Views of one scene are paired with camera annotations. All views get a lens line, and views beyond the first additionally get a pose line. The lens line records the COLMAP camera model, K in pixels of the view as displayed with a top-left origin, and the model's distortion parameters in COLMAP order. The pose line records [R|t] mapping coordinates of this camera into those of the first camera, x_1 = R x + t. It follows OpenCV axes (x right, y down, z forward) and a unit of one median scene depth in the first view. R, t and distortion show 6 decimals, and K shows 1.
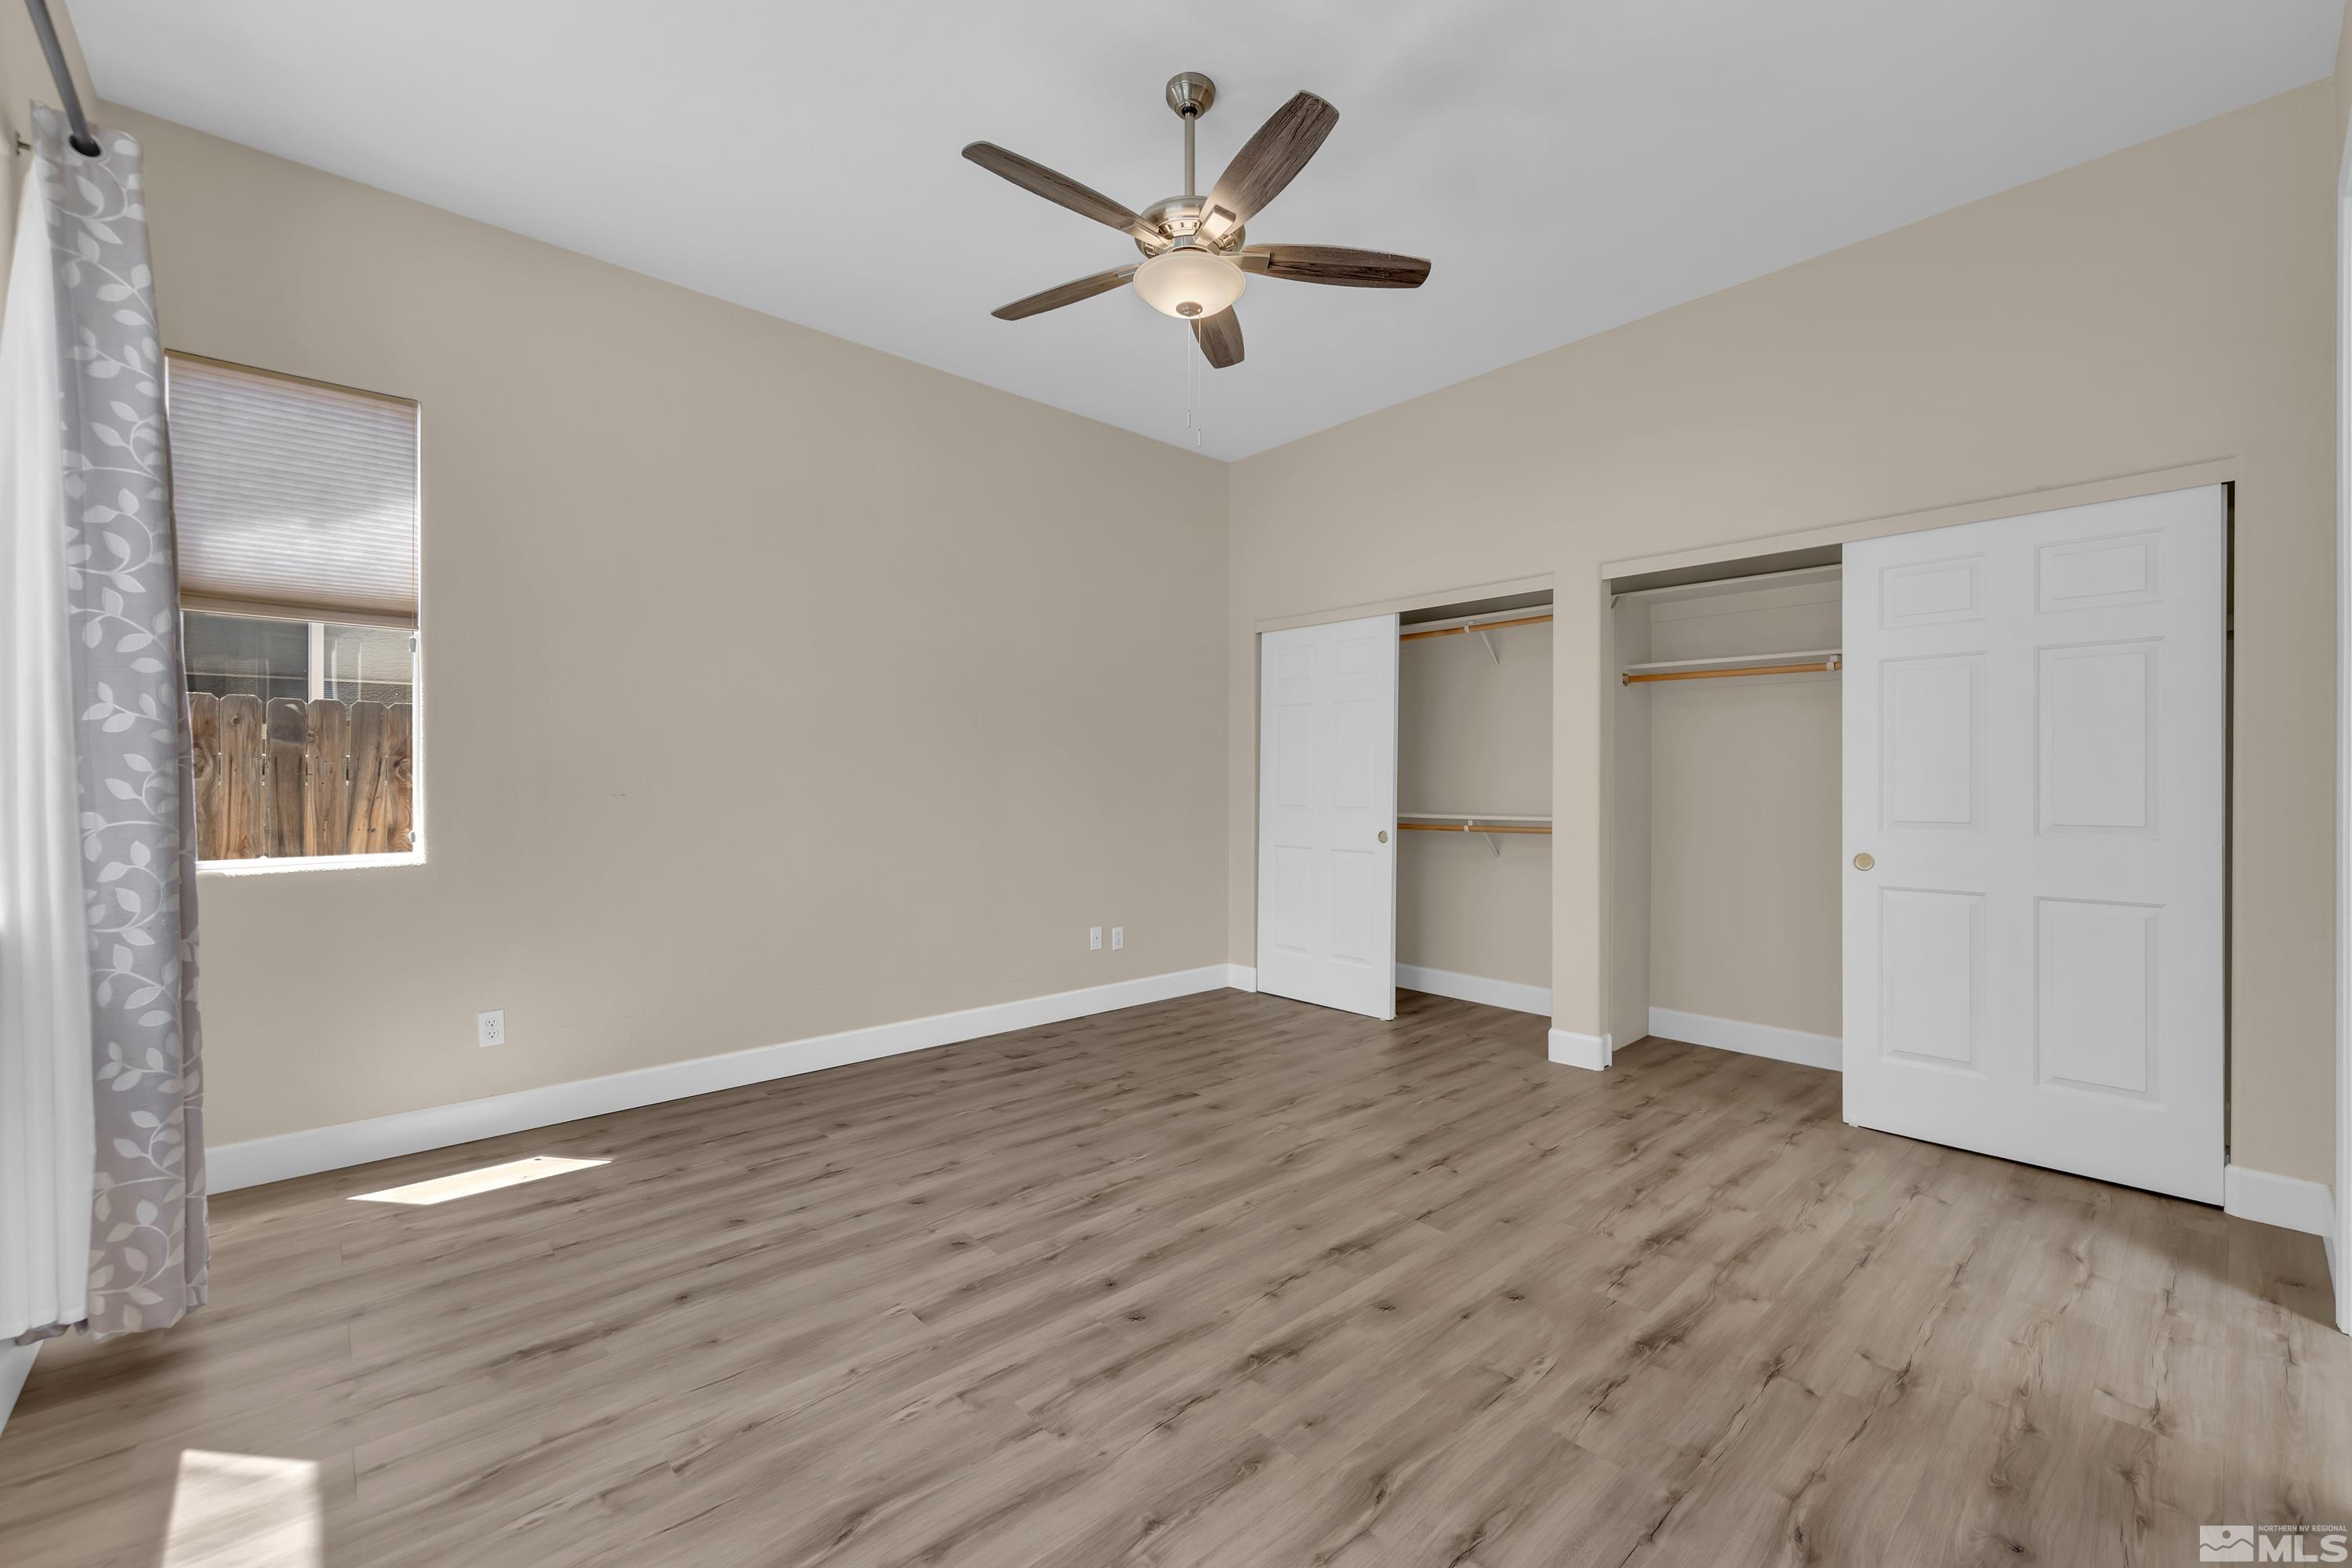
lens RADIAL K [[952.7, 0, 1158.0], [0, 952.7, 780.4], [0, 0, 1]] dist [0.002044, 0.000245]
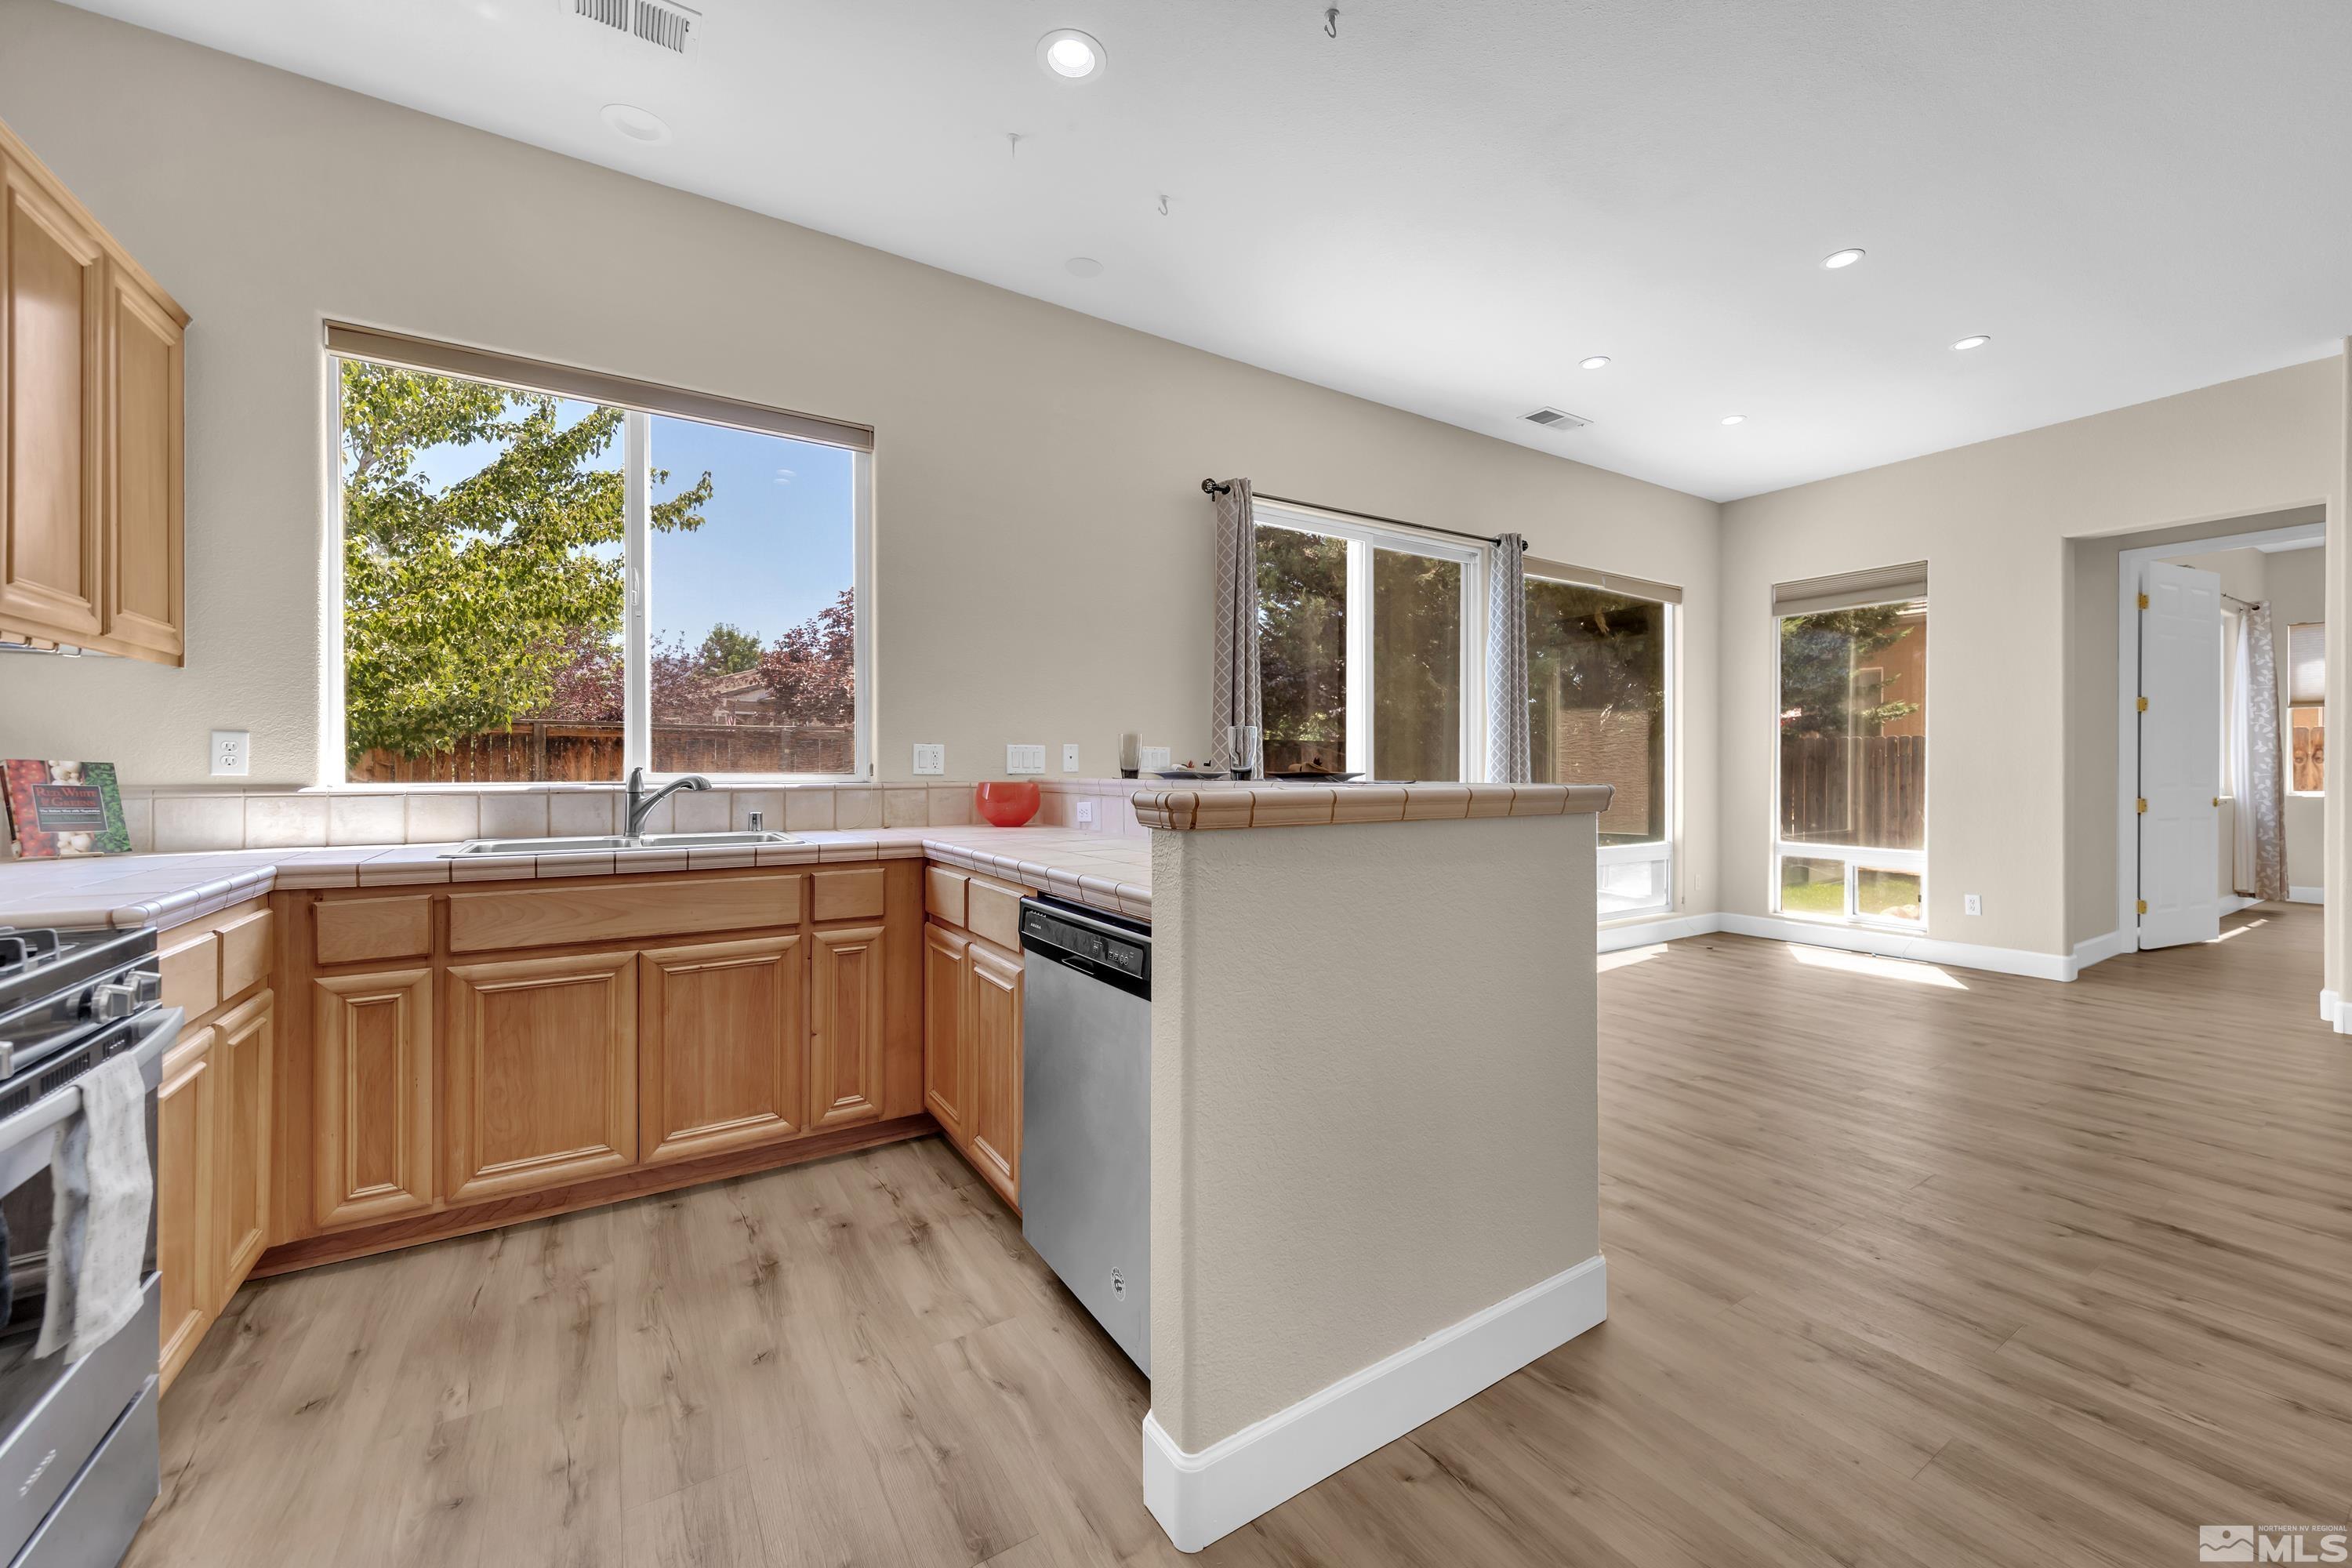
lens RADIAL K [[925.3, 0, 1216.0], [0, 925.3, 765.5], [0, 0, 1]] dist [0.000499, 0.000162]
pose [[-0.137741, 0.002541, -0.990465, 2.744923], [-0.002758, 0.999992, 0.002948, 0.006938], [0.990464, 0.003137, -0.137733, -2.295852]]
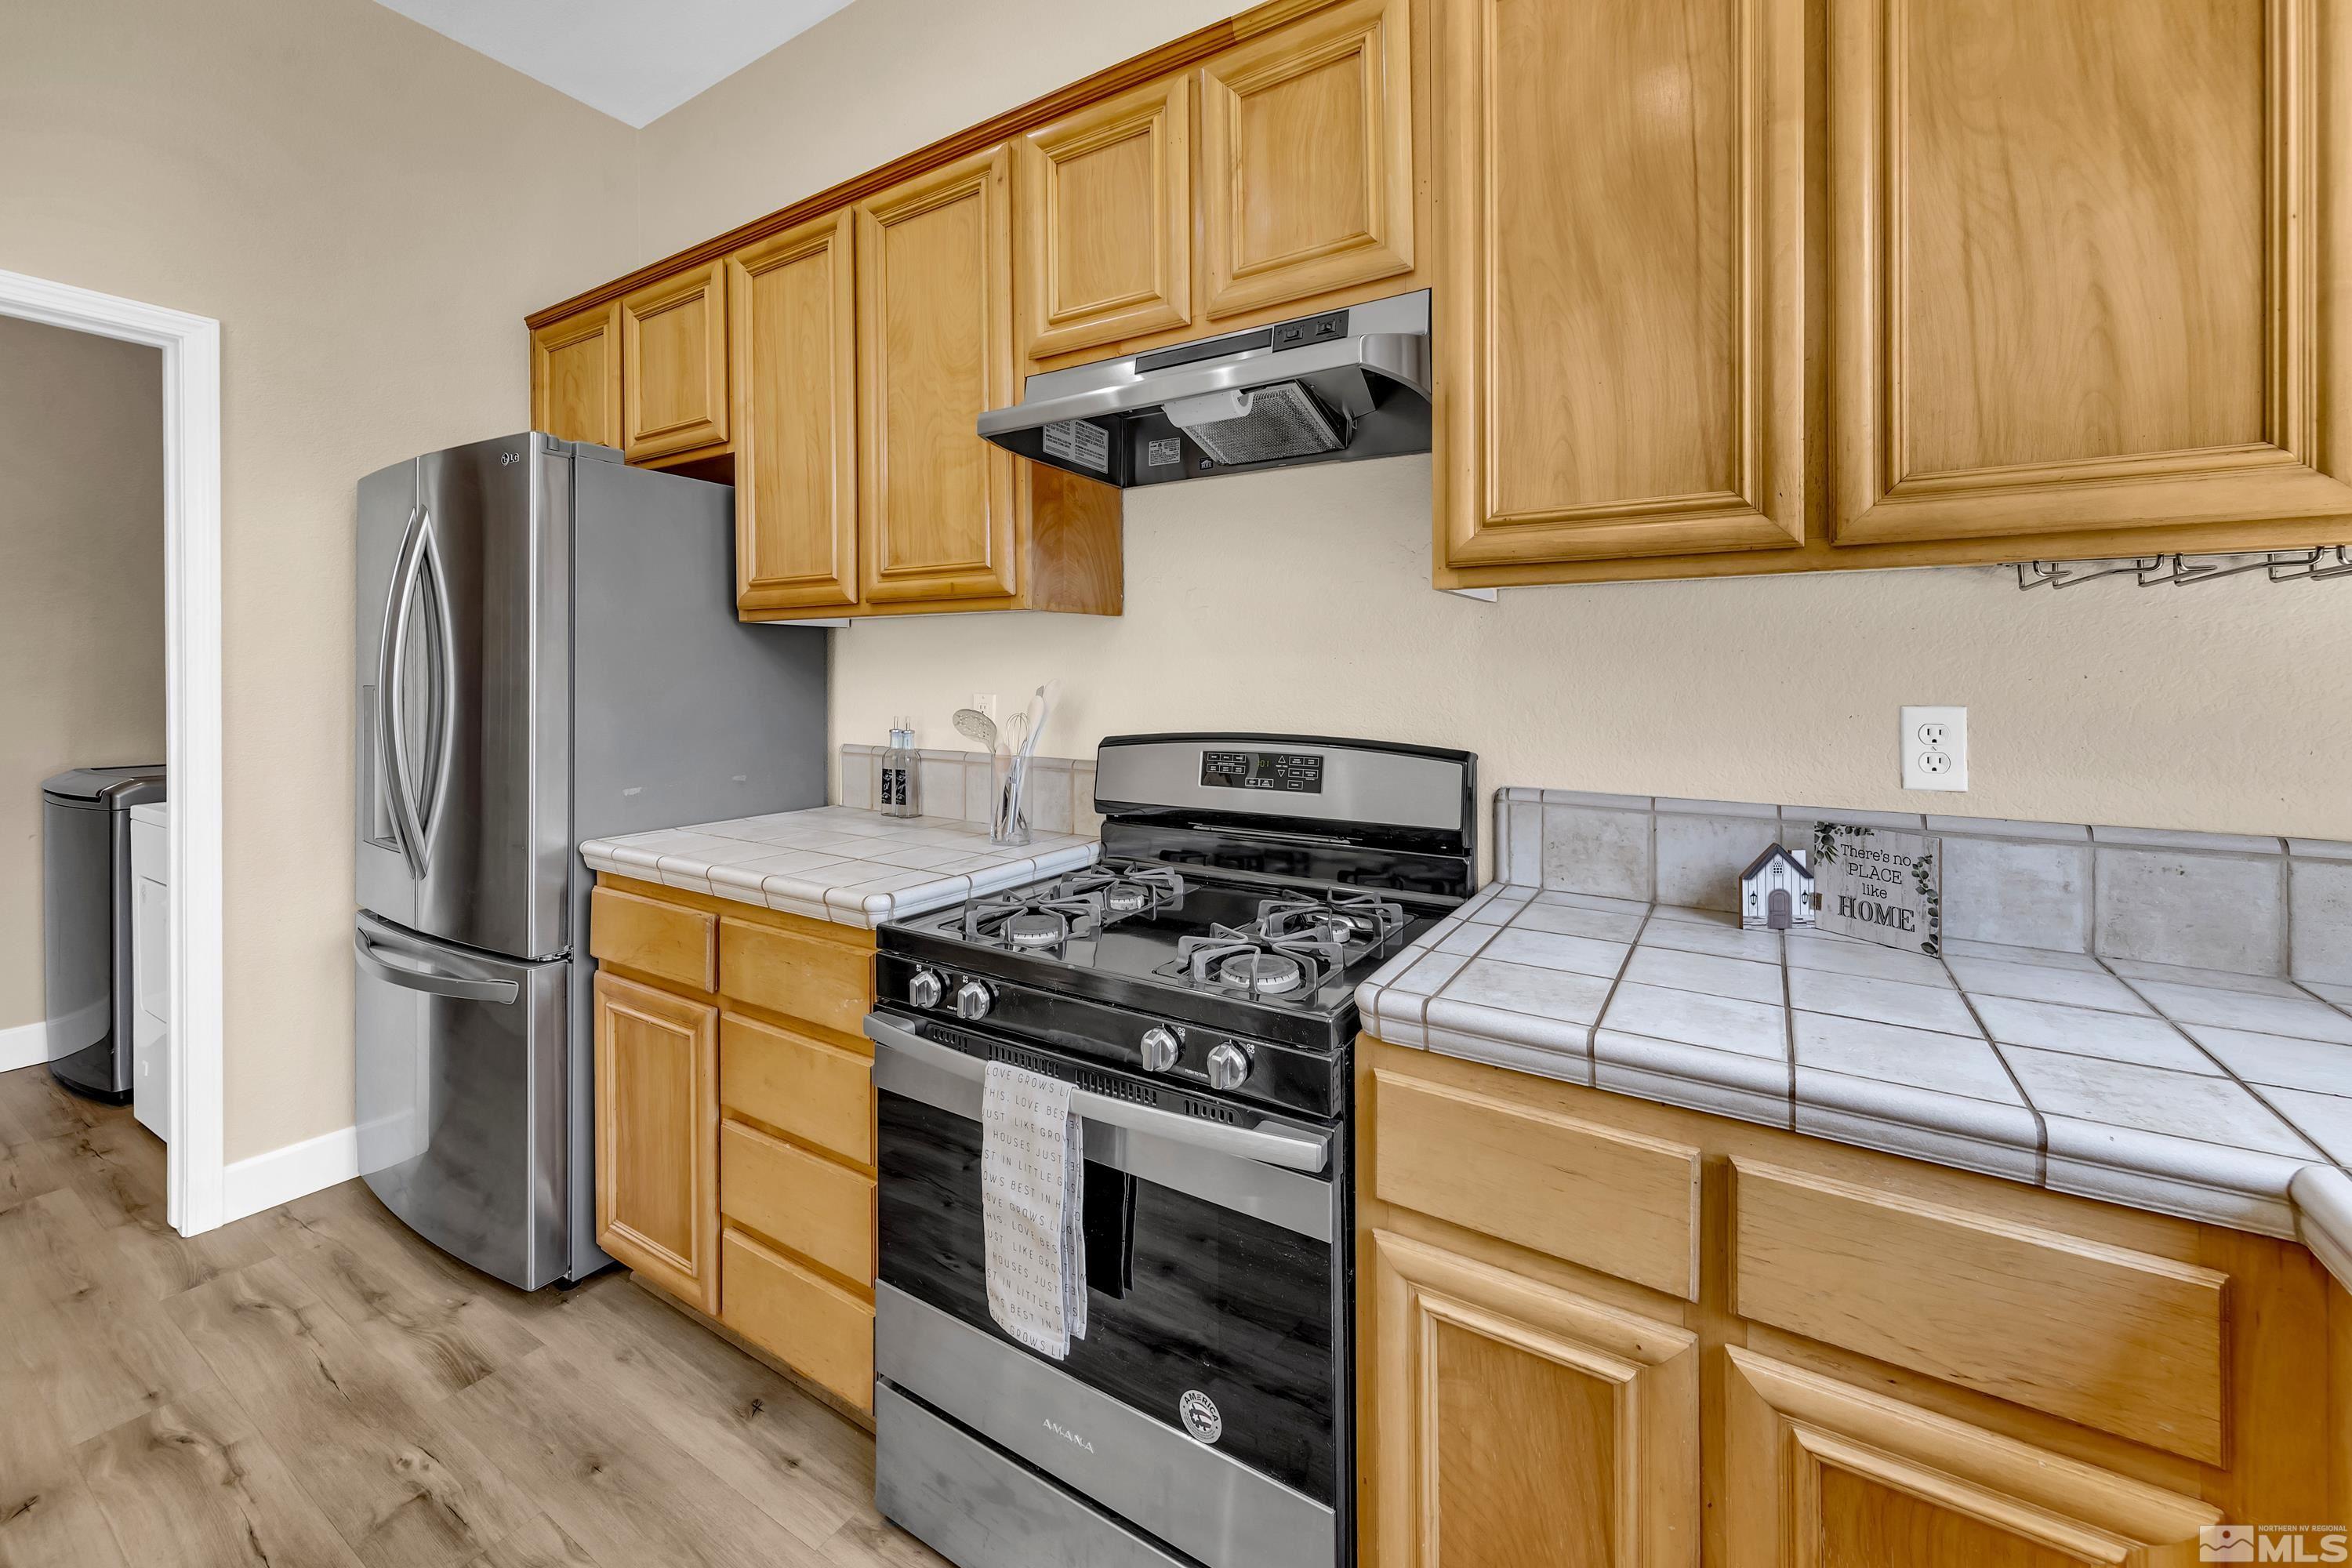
lens RADIAL K [[922.2, 0, 1191.9], [0, 922.2, 673.5], [0, 0, 1]] dist [0.001214, 0.000131]
pose [[-0.290385, 0.002869, 0.956906, 1.863877], [0.003654, 0.999992, -0.001889, -0.043848], [-0.956903, 0.002948, -0.290393, -2.870263]]
